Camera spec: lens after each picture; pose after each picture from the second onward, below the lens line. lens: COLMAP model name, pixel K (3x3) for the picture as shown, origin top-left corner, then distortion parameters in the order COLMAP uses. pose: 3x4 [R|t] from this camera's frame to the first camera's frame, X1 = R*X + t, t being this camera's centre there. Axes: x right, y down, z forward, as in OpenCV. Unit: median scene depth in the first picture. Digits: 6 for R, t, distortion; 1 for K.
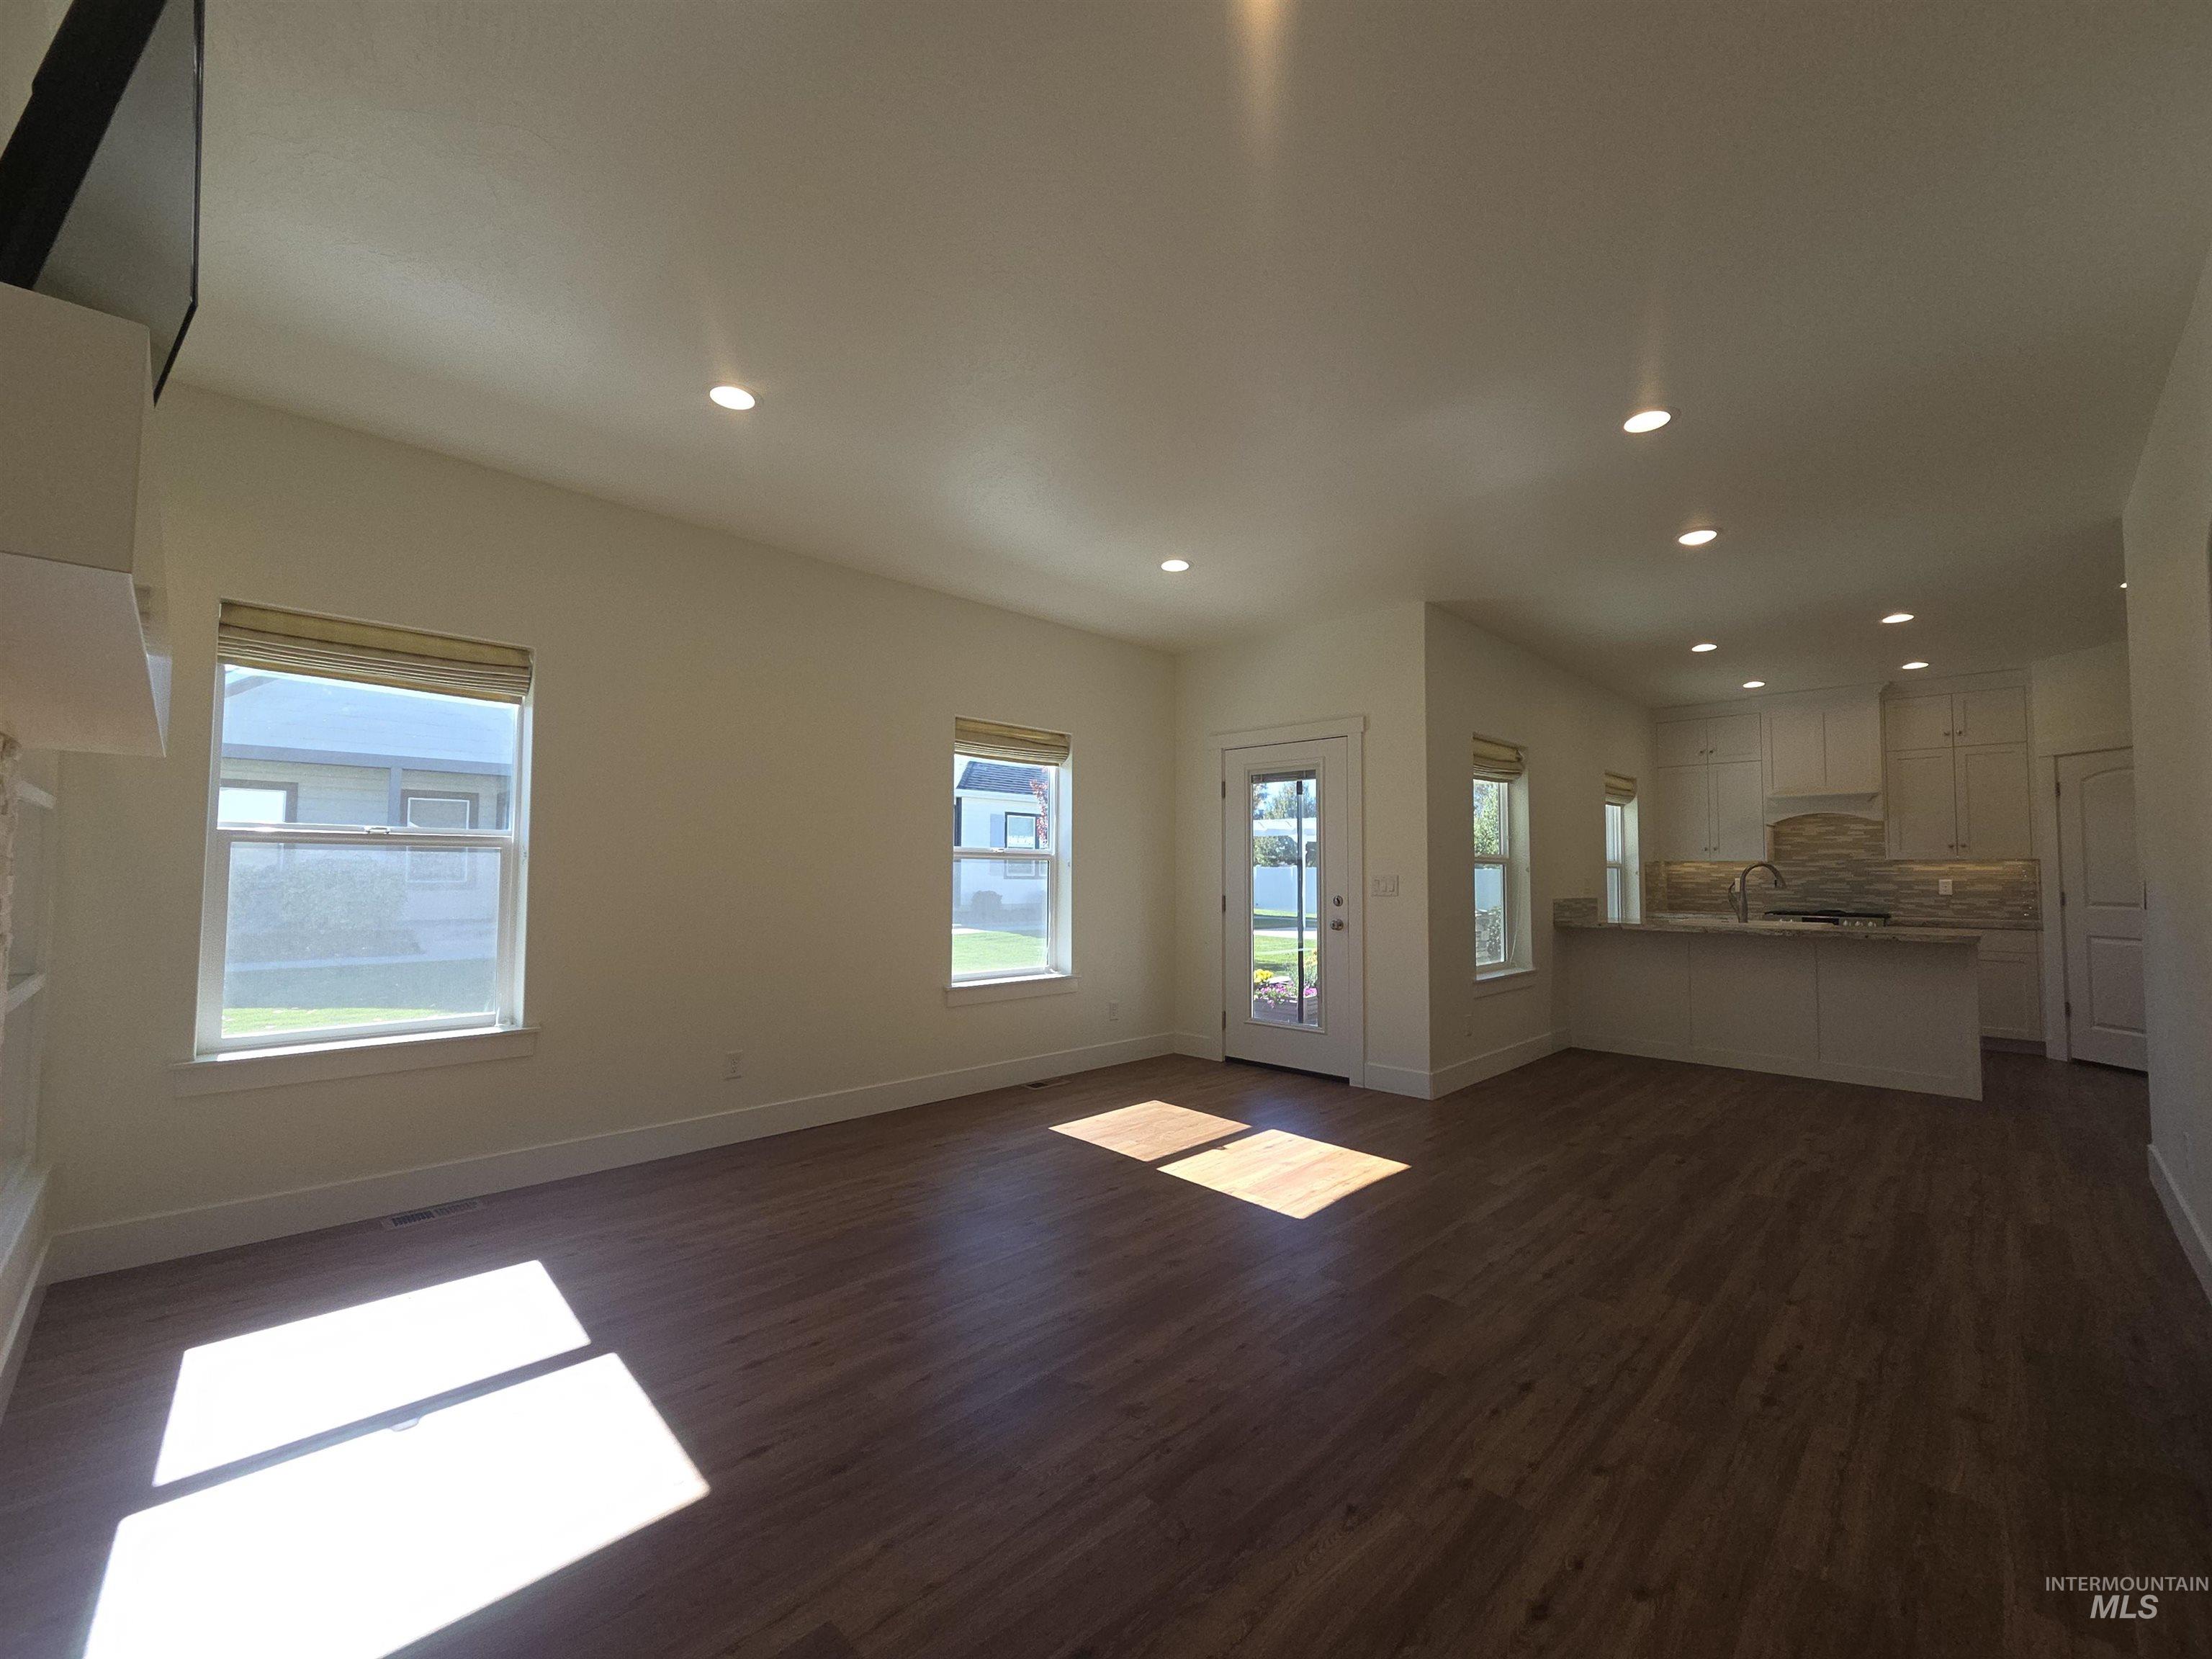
lens RADIAL K [[909.0, 0, 1106.0], [0, 909.0, 829.5], [0, 0, 1]] dist [0.000329, -0.000054]
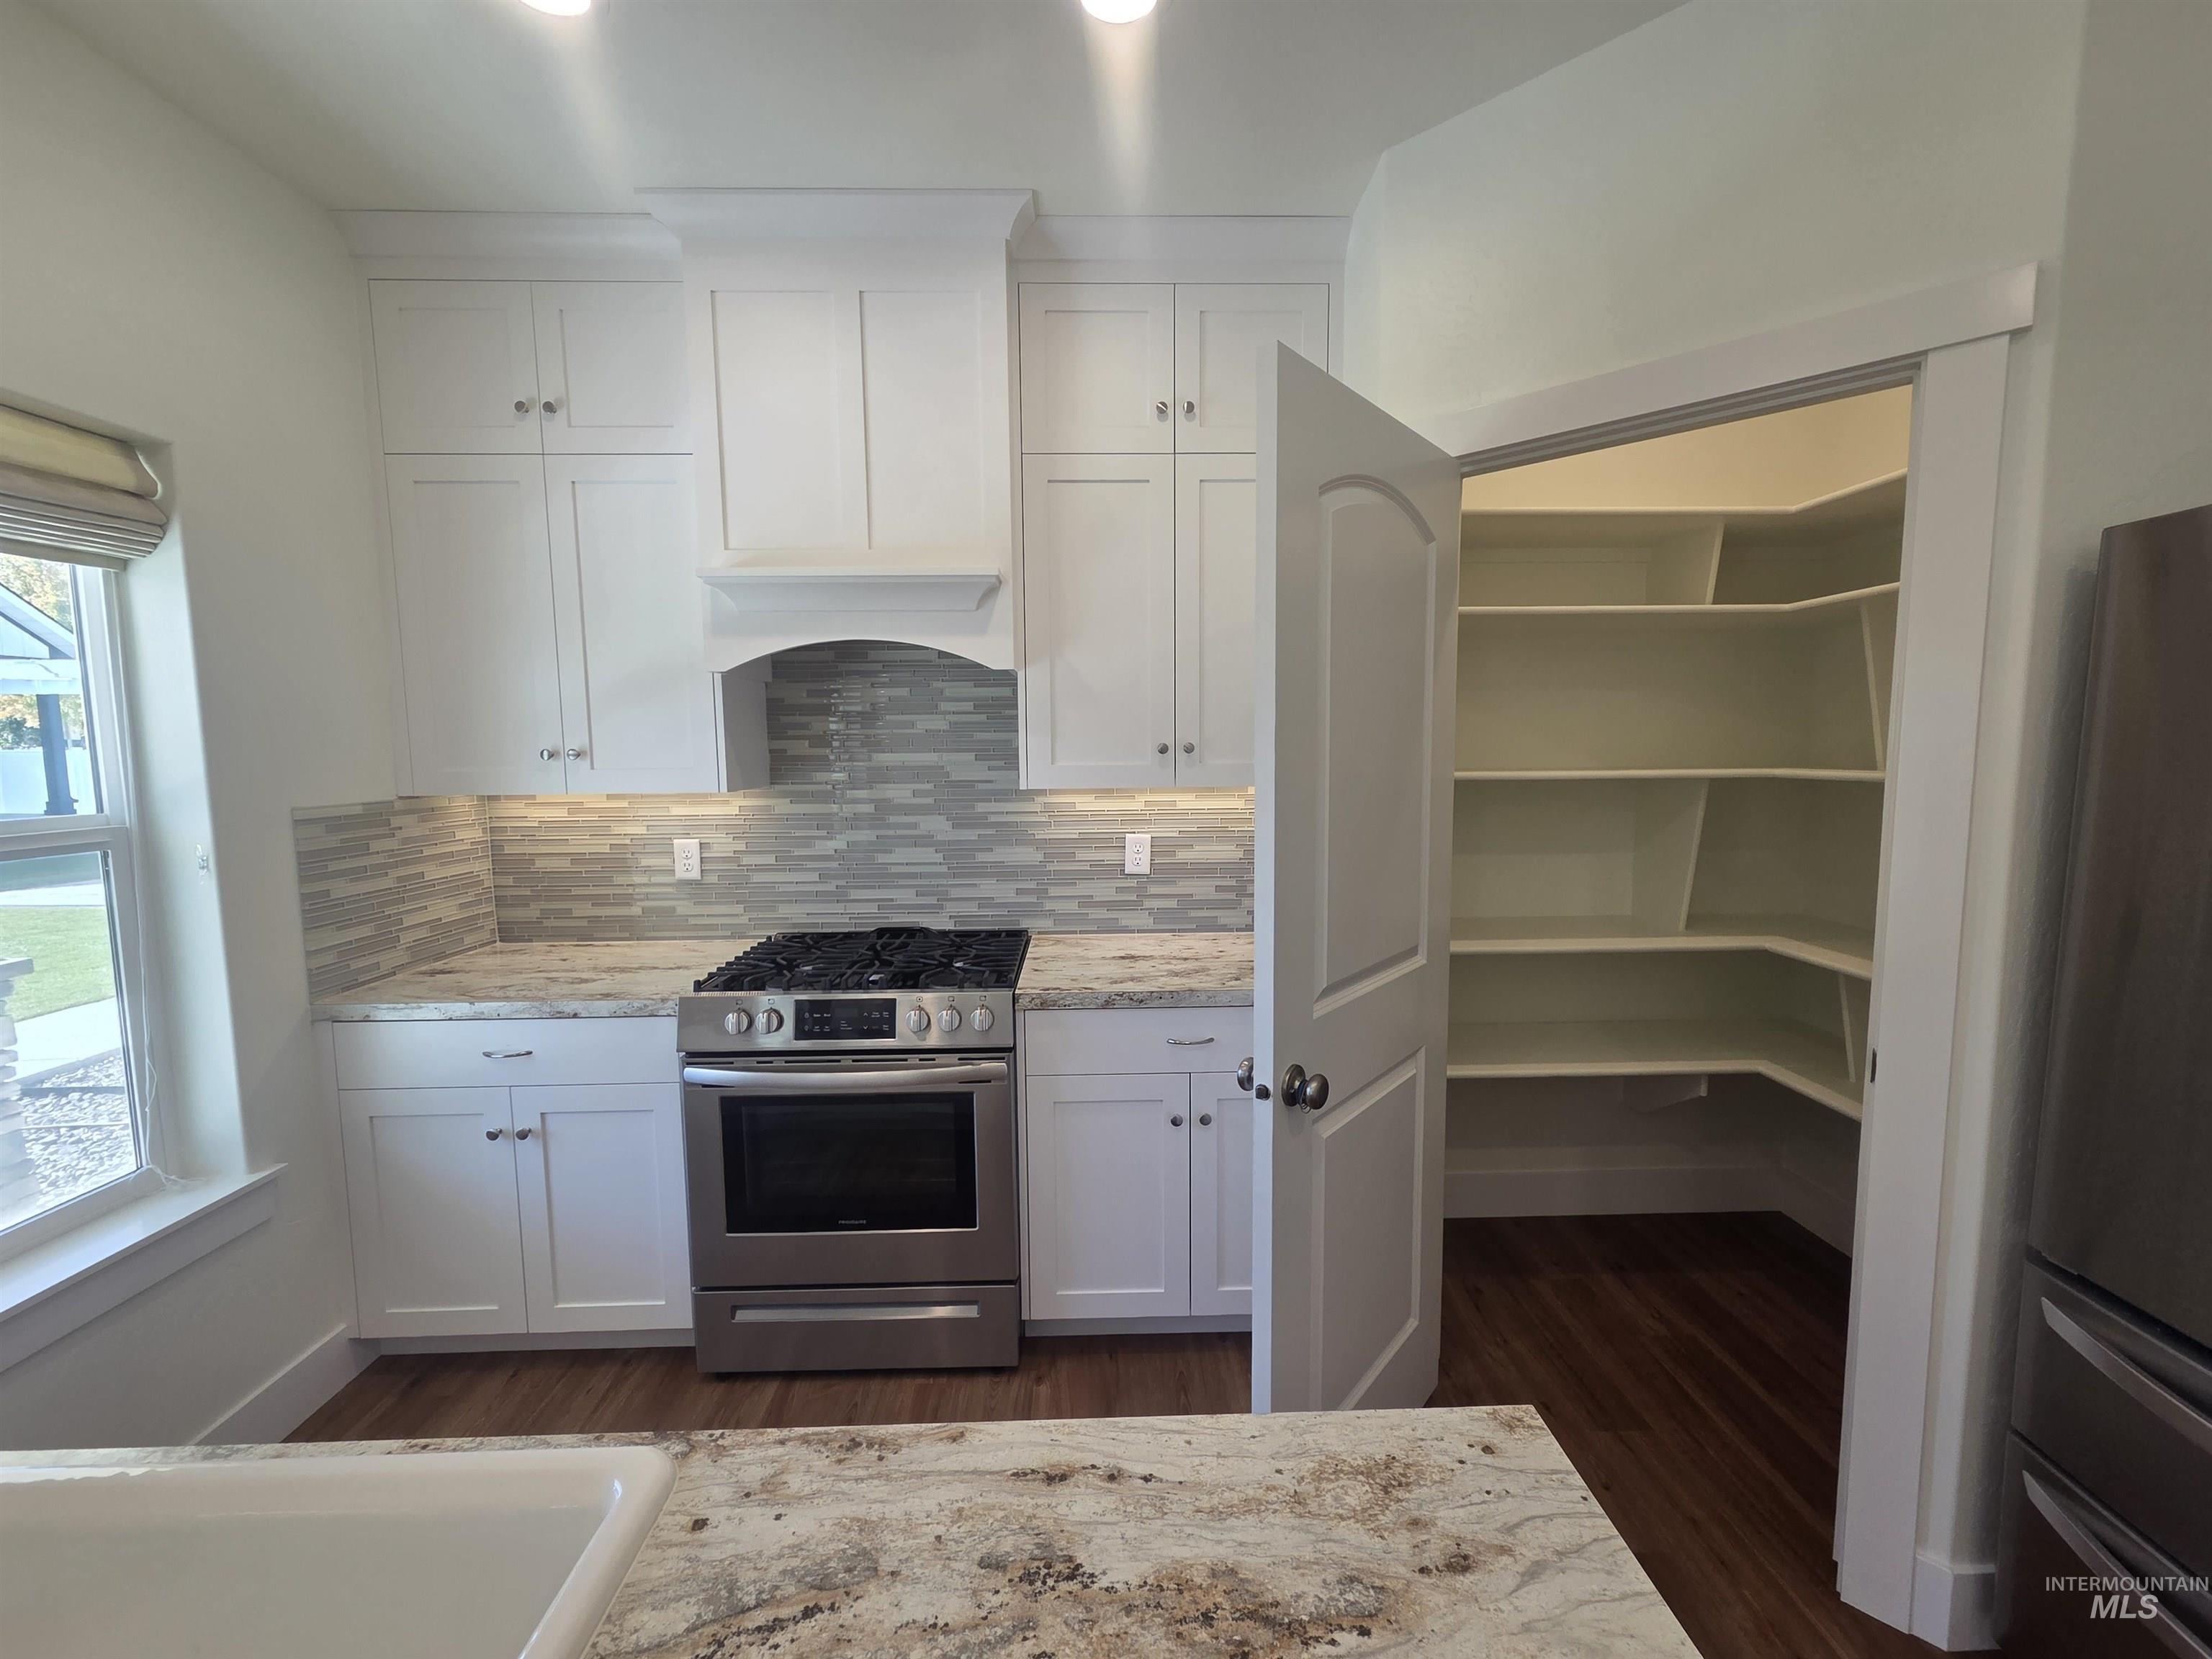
lens RADIAL K [[907.8, 0, 1110.7], [0, 907.8, 831.6], [0, 0, 1]] dist [0.004348, -0.000412]
pose [[0.694074, -0.081485, 0.715277, 0.628325], [-0.022657, 0.990609, 0.134837, 0.002762], [-0.719547, -0.109793, 0.685710, 0.730420]]
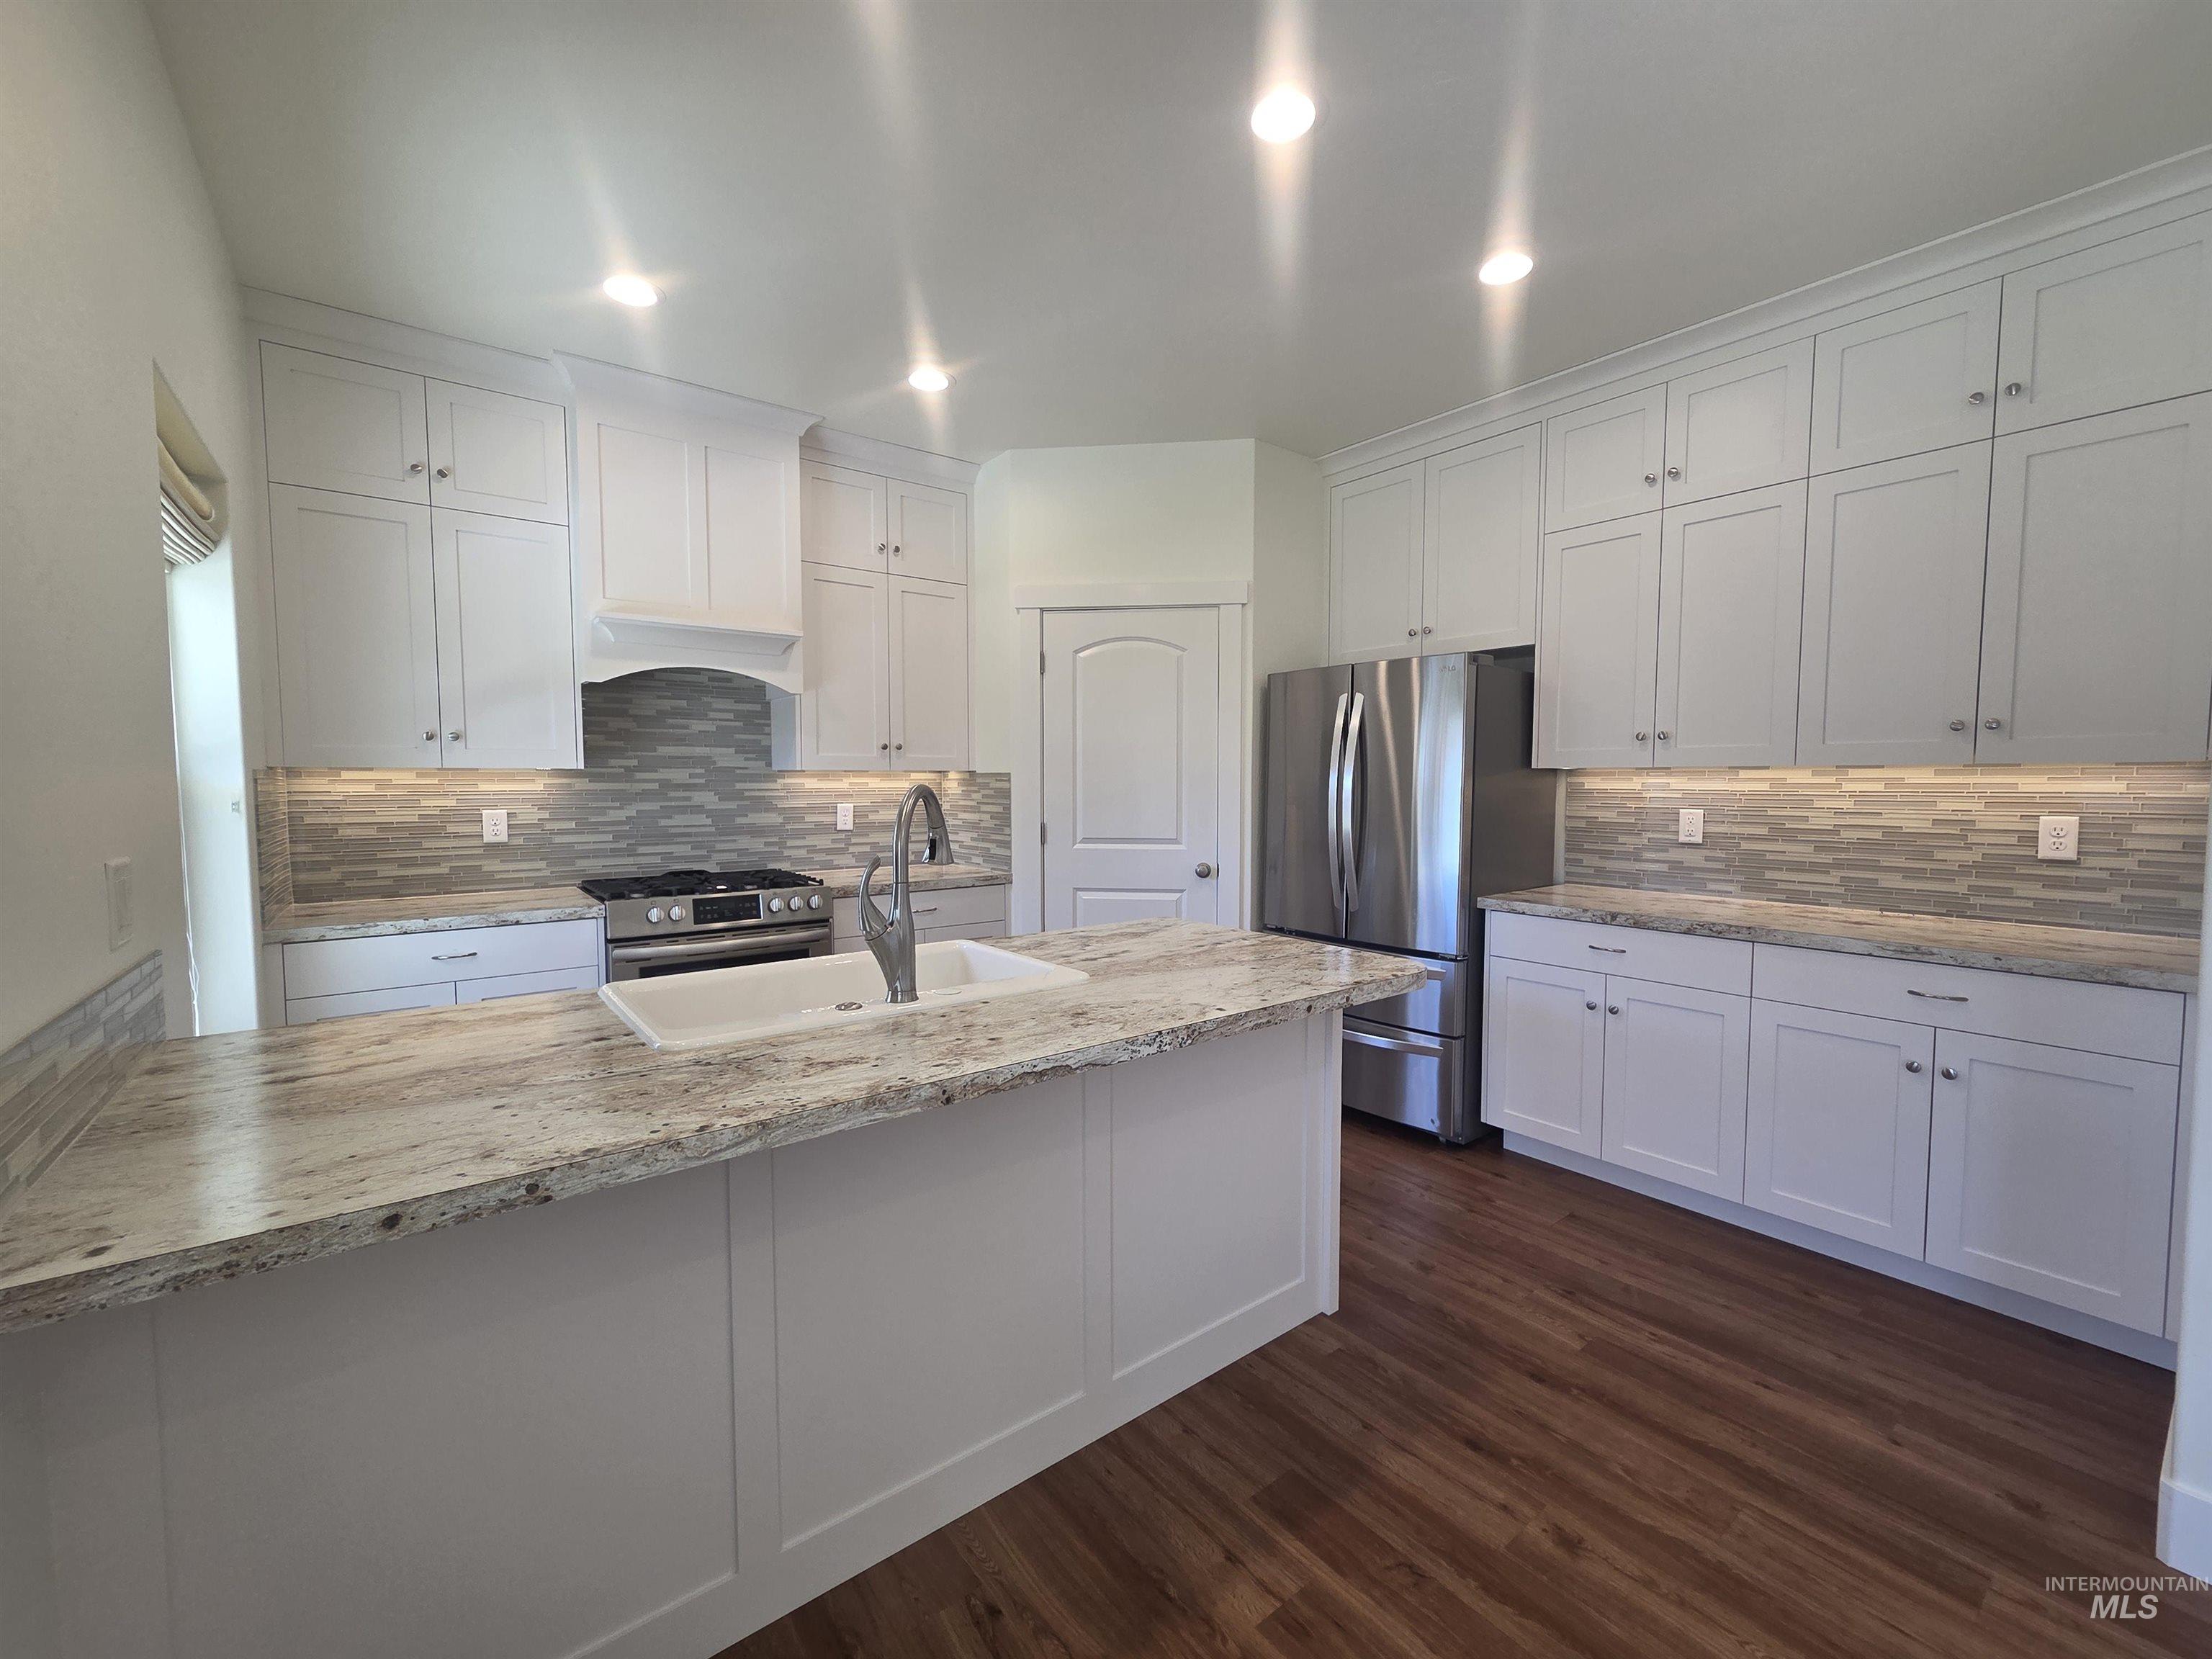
lens RADIAL K [[907.2, 0, 1110.1], [0, 907.2, 830.6], [0, 0, 1]] dist [0.004315, -0.000037]
pose [[0.131113, -0.063395, 0.989338, 0.354331], [-0.049699, 0.996278, 0.070426, 0.021900], [-0.990121, -0.058403, 0.127474, 0.737743]]
